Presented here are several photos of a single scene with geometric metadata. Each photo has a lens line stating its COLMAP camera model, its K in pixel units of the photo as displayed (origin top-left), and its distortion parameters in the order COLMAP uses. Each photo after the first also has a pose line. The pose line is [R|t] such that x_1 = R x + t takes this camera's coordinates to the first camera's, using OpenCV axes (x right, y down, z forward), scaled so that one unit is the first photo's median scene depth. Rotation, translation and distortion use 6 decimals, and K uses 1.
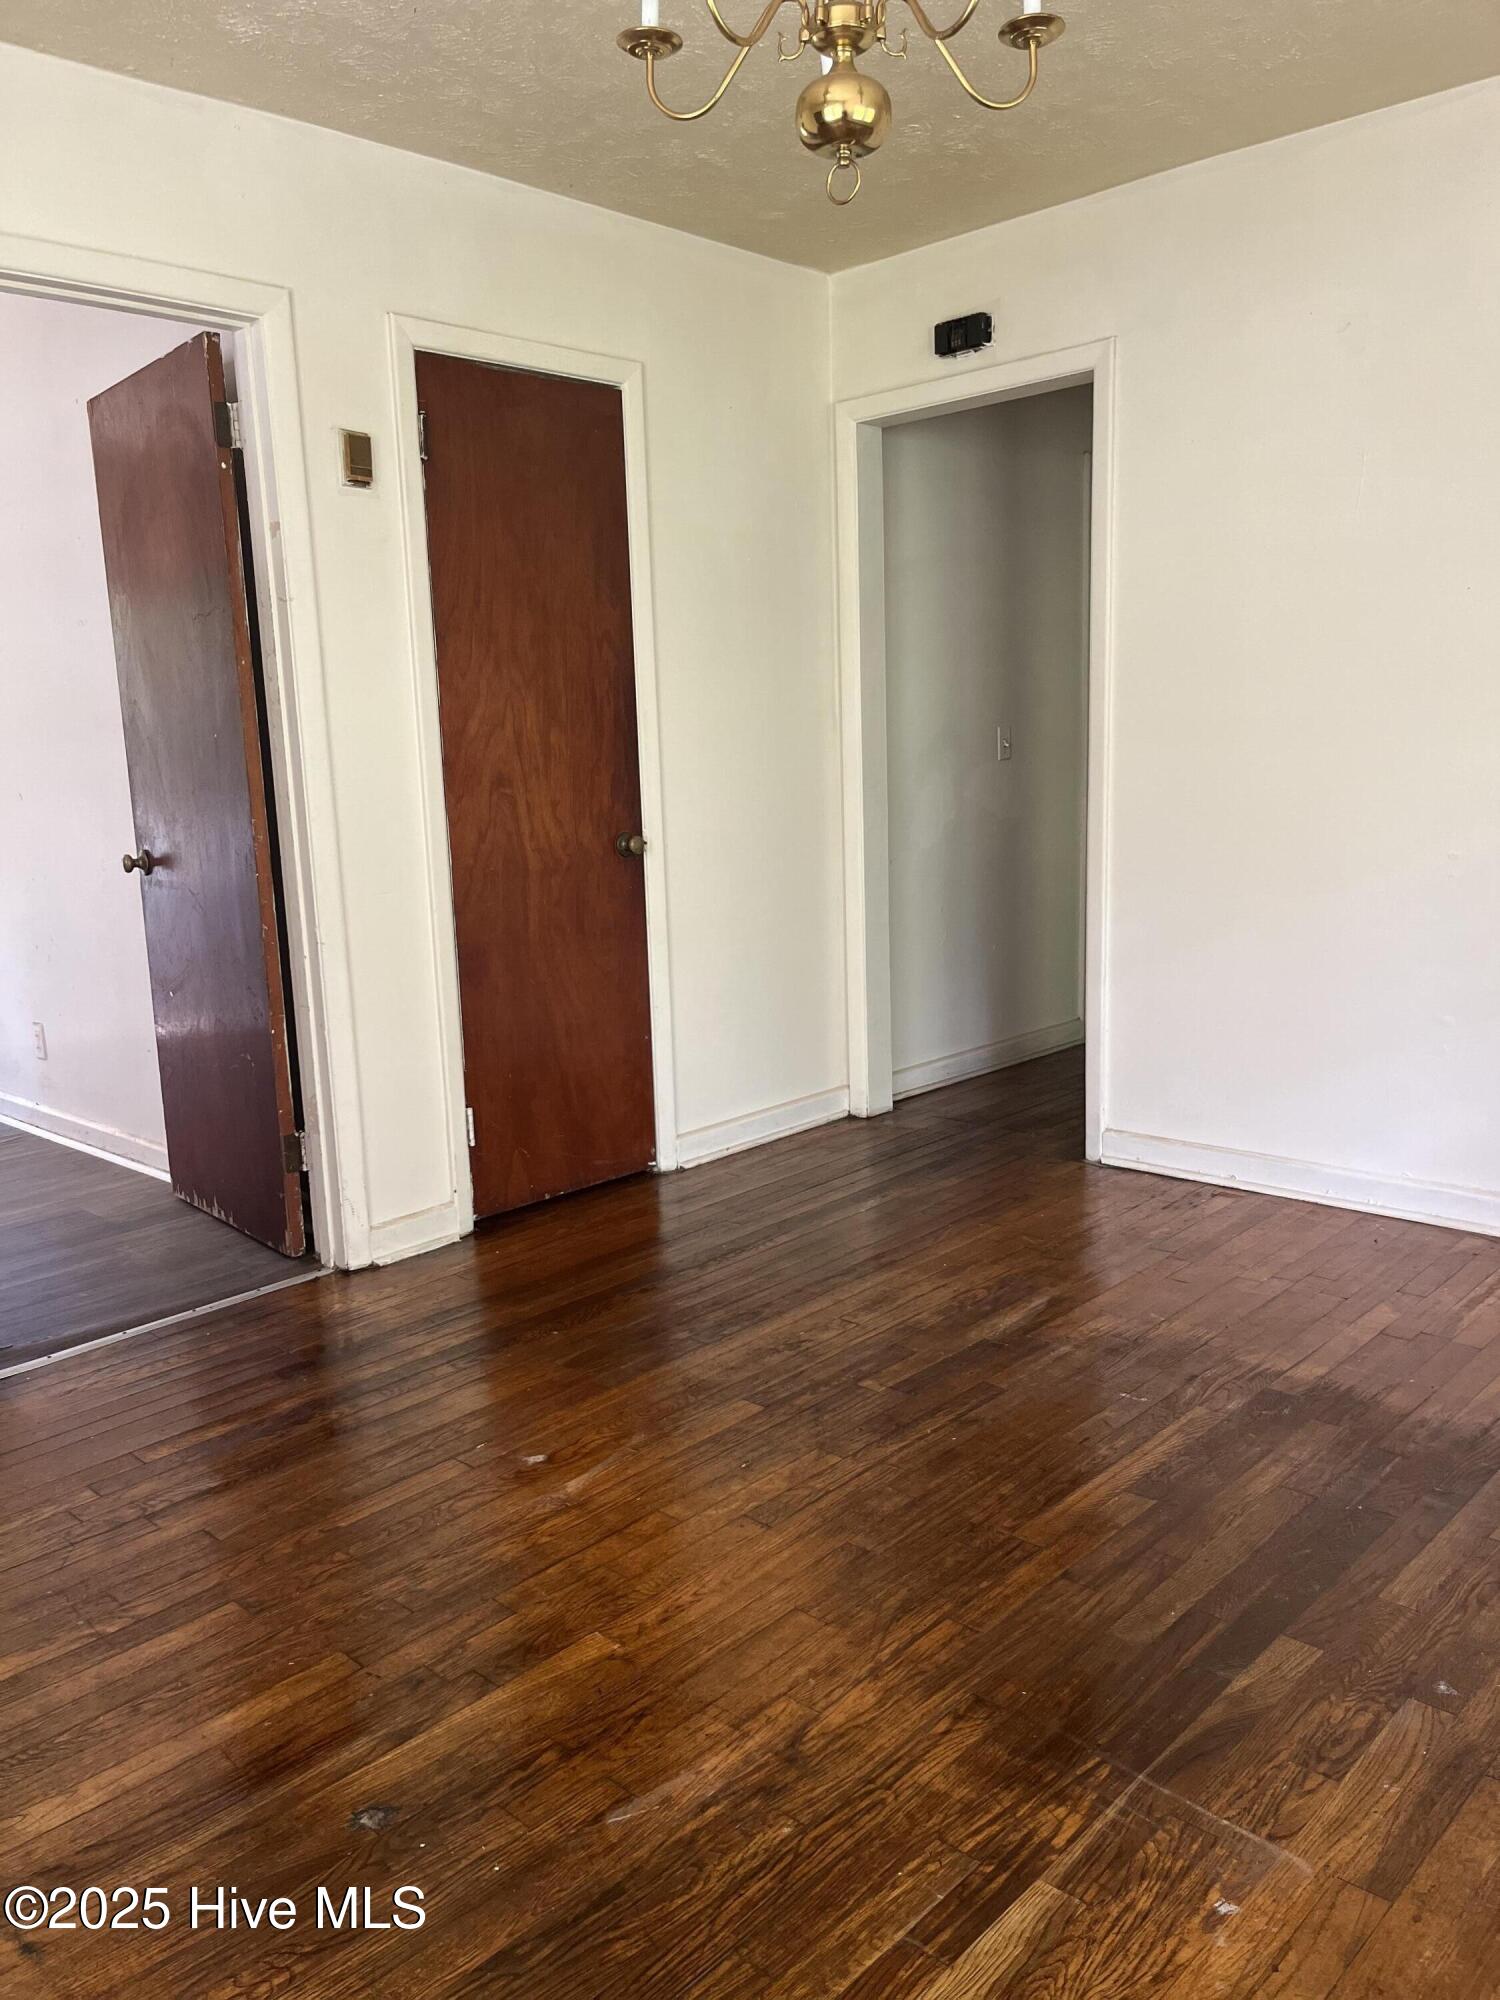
lens RADIAL K [[1515.7, 0, 753.3], [0, 1515.7, 1005.7], [0, 0, 1]] dist [0.063537, -0.096826]
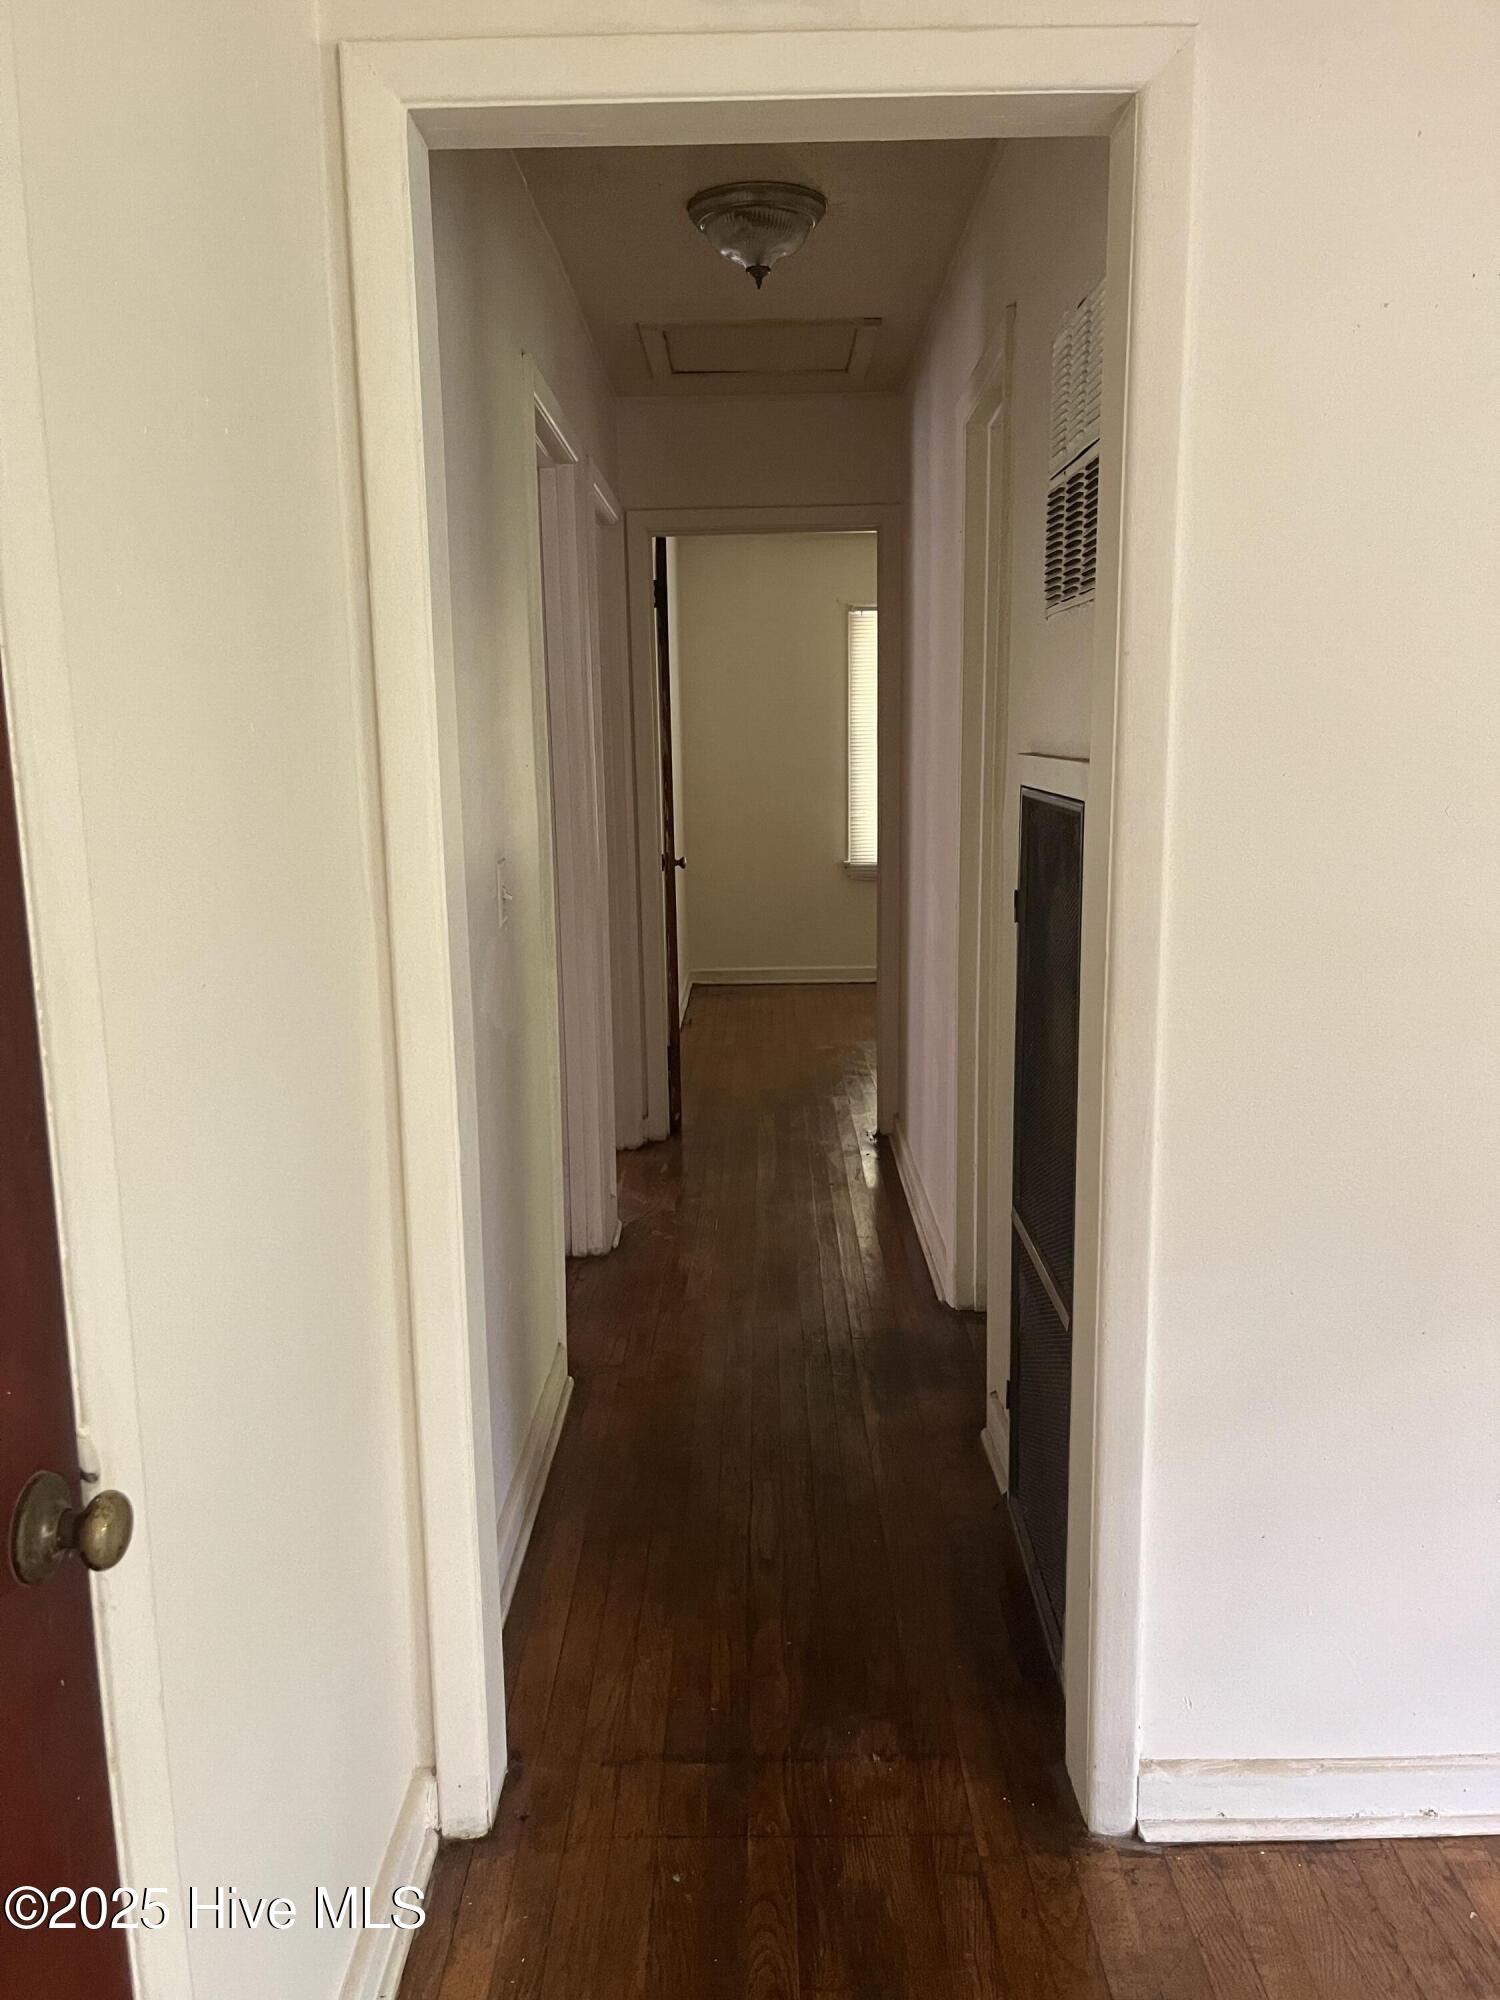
lens RADIAL K [[1515.7, 0, 753.3], [0, 1515.7, 1005.7], [0, 0, 1]] dist [0.063537, -0.096826]
pose [[0.733149, -0.095496, 0.673330, -0.184050], [0.104223, 0.994173, 0.027518, -0.216153], [-0.672034, 0.050002, 0.738830, 0.882475]]
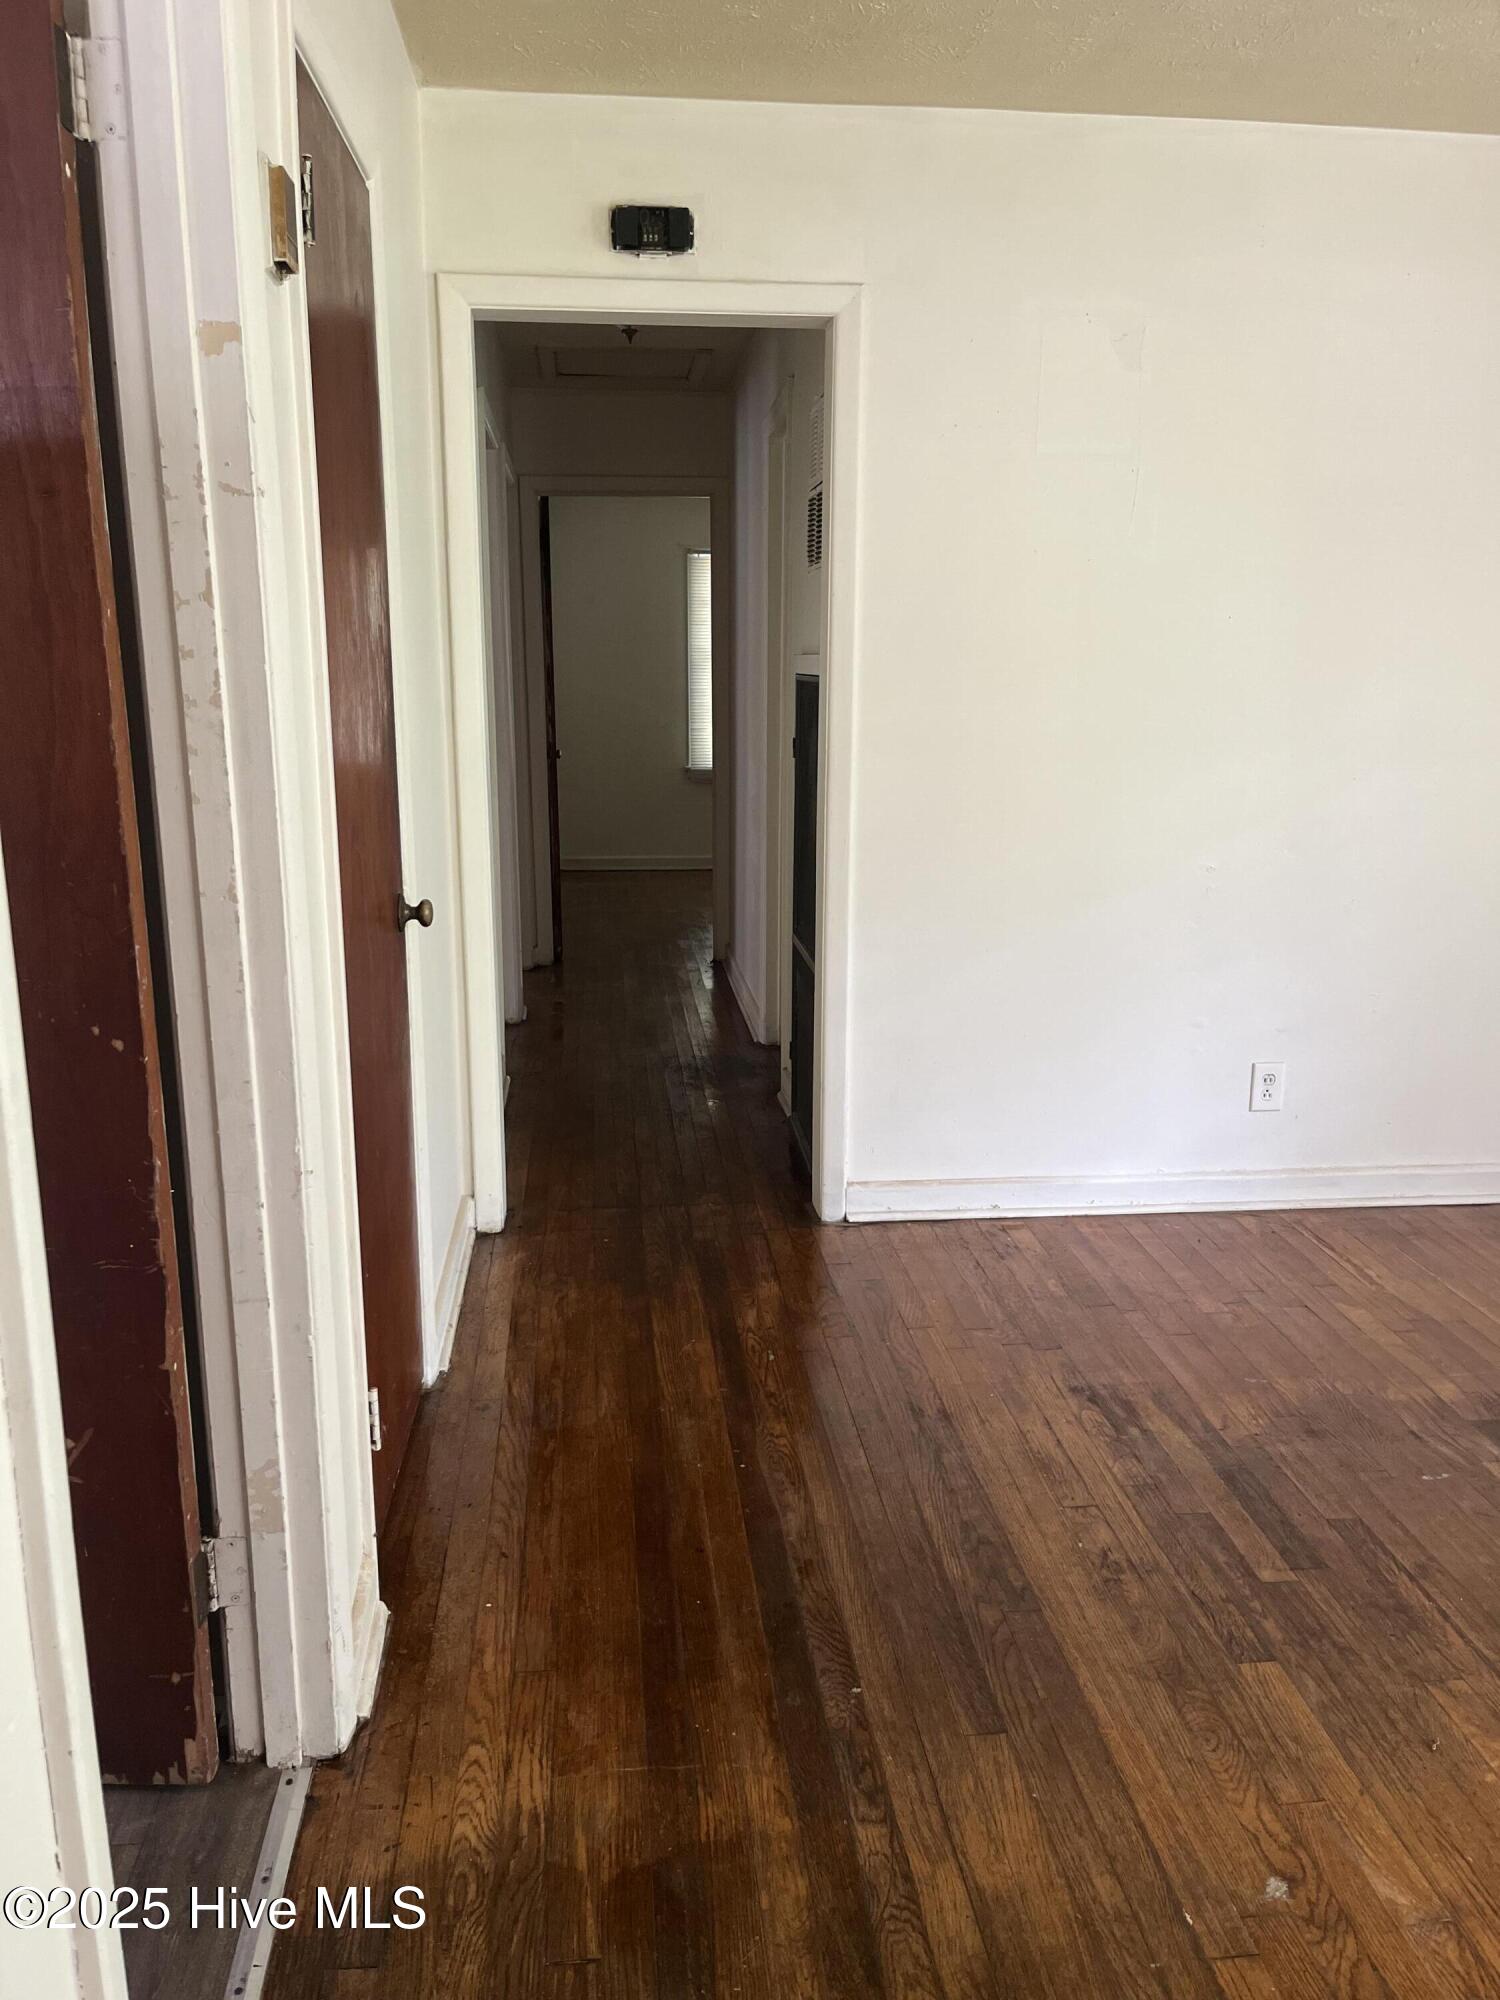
lens RADIAL K [[1515.7, 0, 753.3], [0, 1515.7, 1005.7], [0, 0, 1]] dist [0.063537, -0.096826]
pose [[0.657674, -0.126071, 0.742678, -0.558816], [0.102929, 0.991689, 0.077193, -0.119934], [-0.746238, 0.025675, 0.665184, 0.543219]]
